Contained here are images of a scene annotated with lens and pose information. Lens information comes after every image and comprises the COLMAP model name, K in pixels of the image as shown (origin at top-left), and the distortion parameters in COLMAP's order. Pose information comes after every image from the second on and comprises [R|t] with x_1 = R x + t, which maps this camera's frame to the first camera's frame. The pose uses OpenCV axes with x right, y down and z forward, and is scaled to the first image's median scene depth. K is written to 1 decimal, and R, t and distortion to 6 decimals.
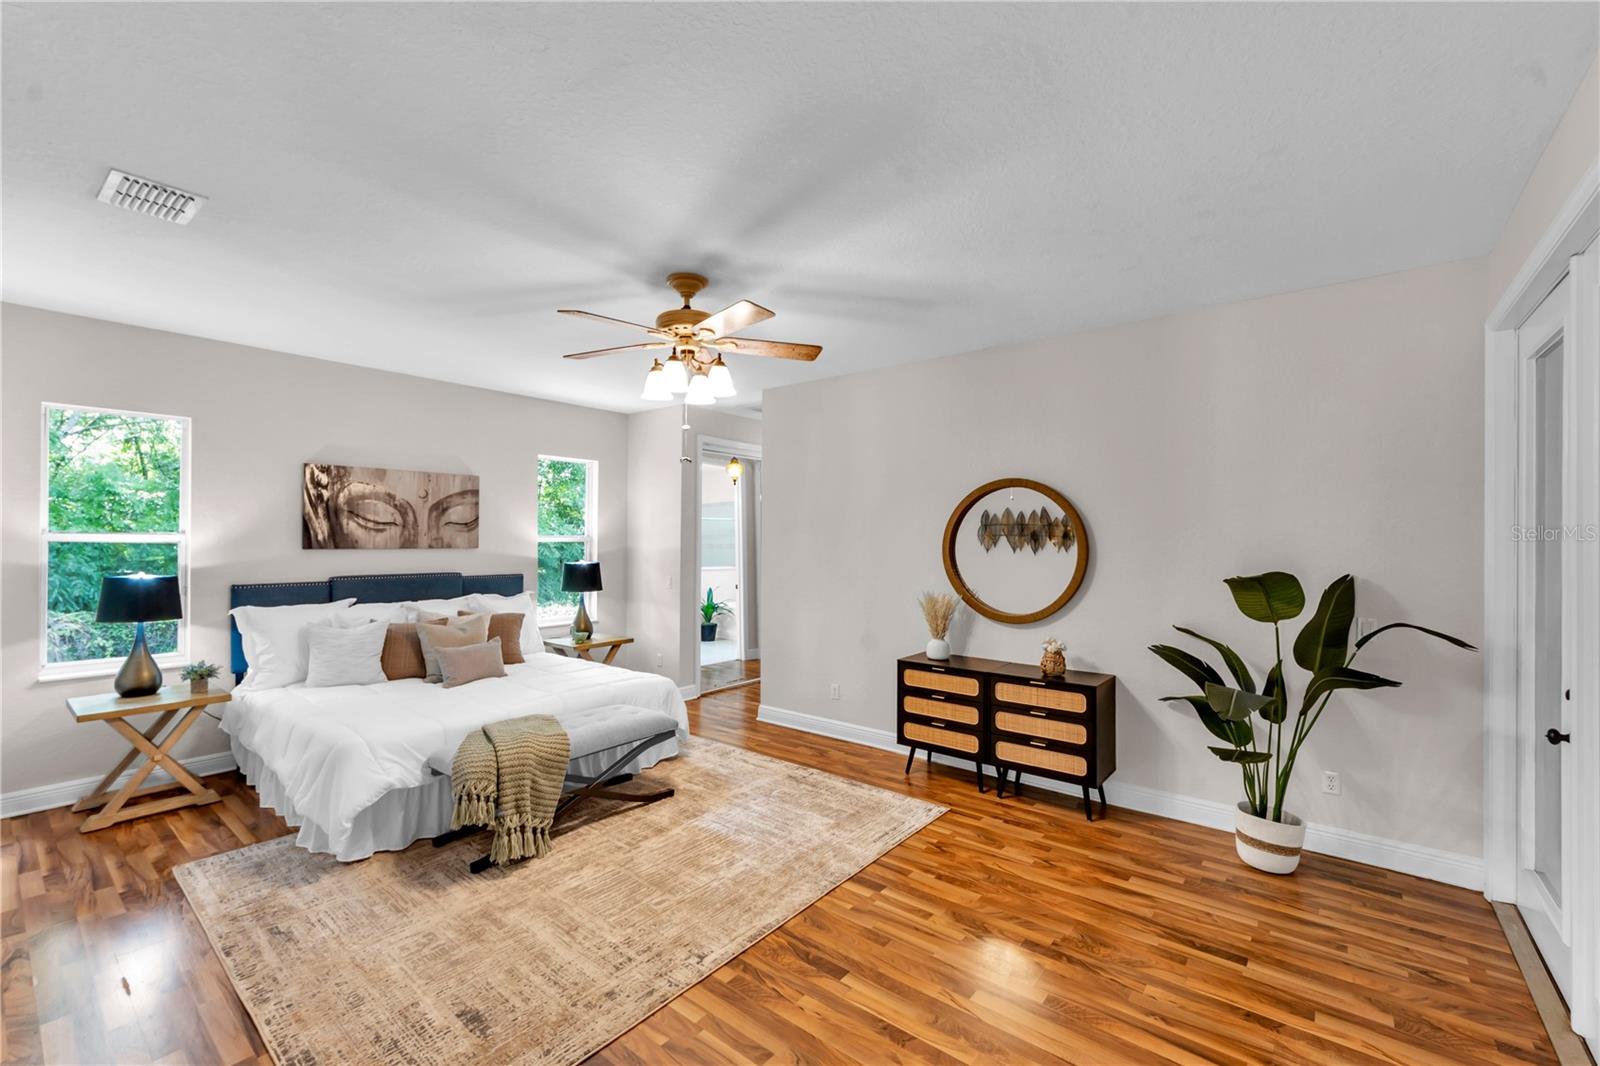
lens RADIAL K [[677.6, 0, 800.0], [0, 677.6, 533.0], [0, 0, 1]] dist [0.000647, -0.000093]
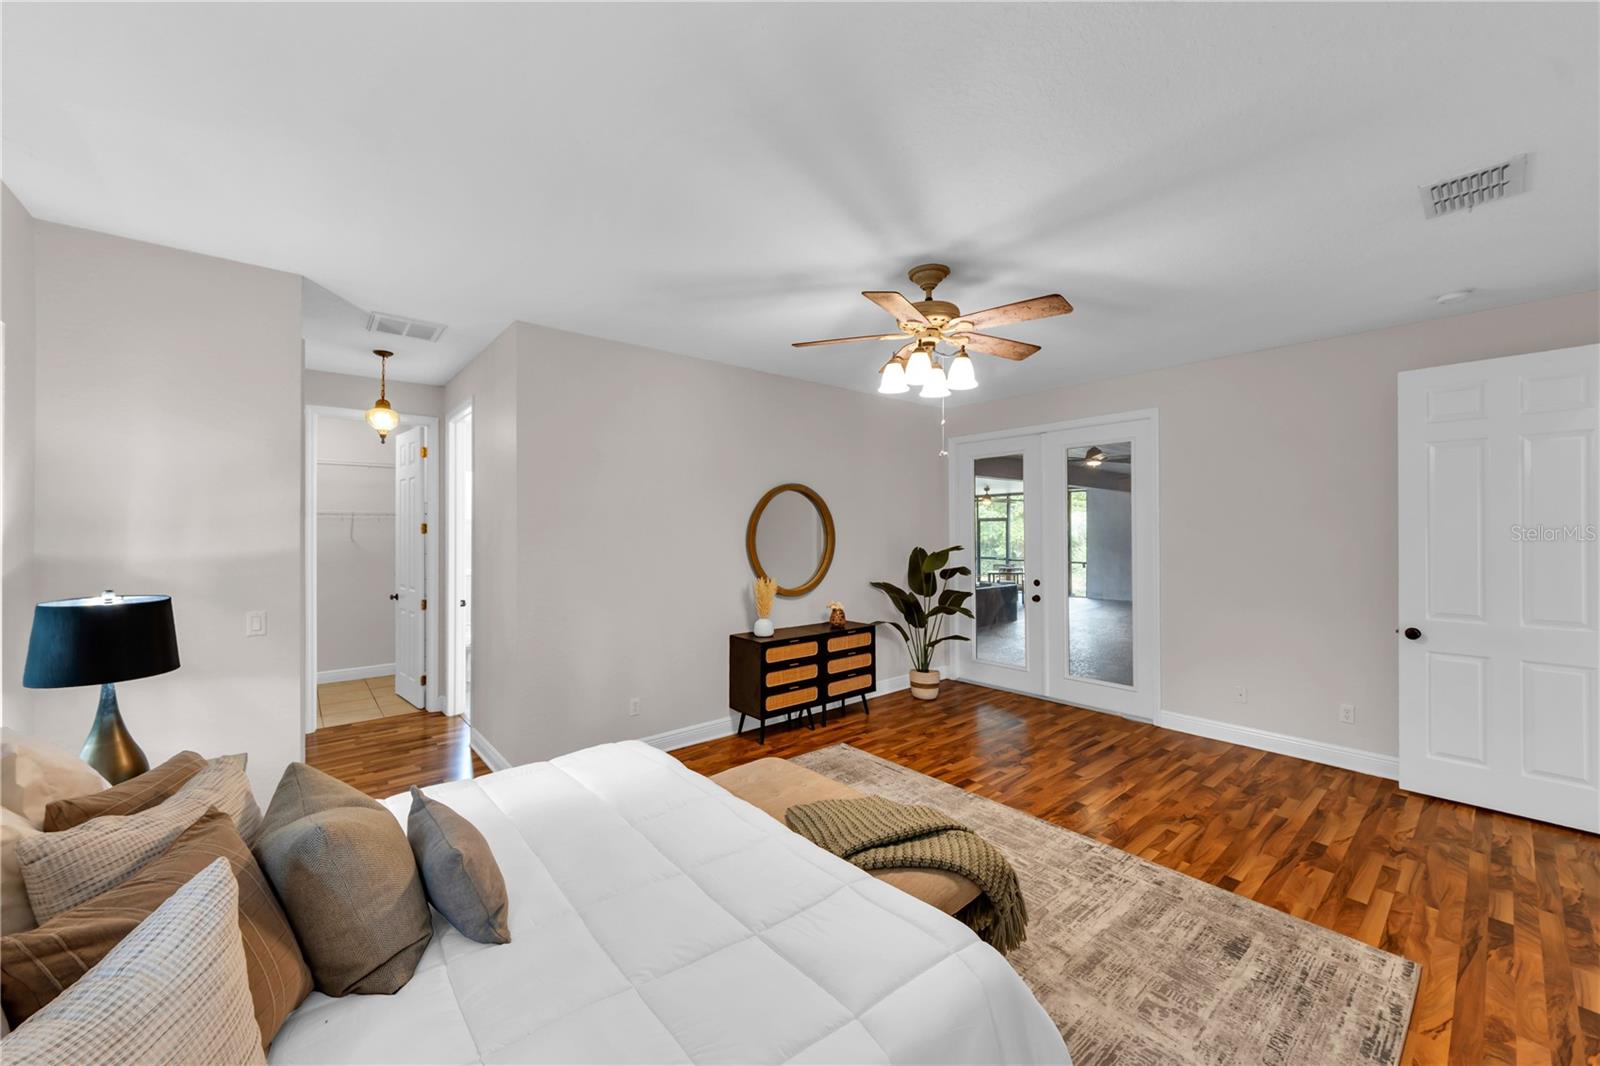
lens RADIAL K [[617.3, 0, 800.0], [0, 617.3, 533.0], [0, 0, 1]] dist [0.000817, -0.000004]
pose [[0.186297, -0.017529, 0.982337, -1.013131], [-0.002396, 0.999830, 0.018296, -0.008735], [-0.982491, -0.005763, 0.186223, 0.945120]]
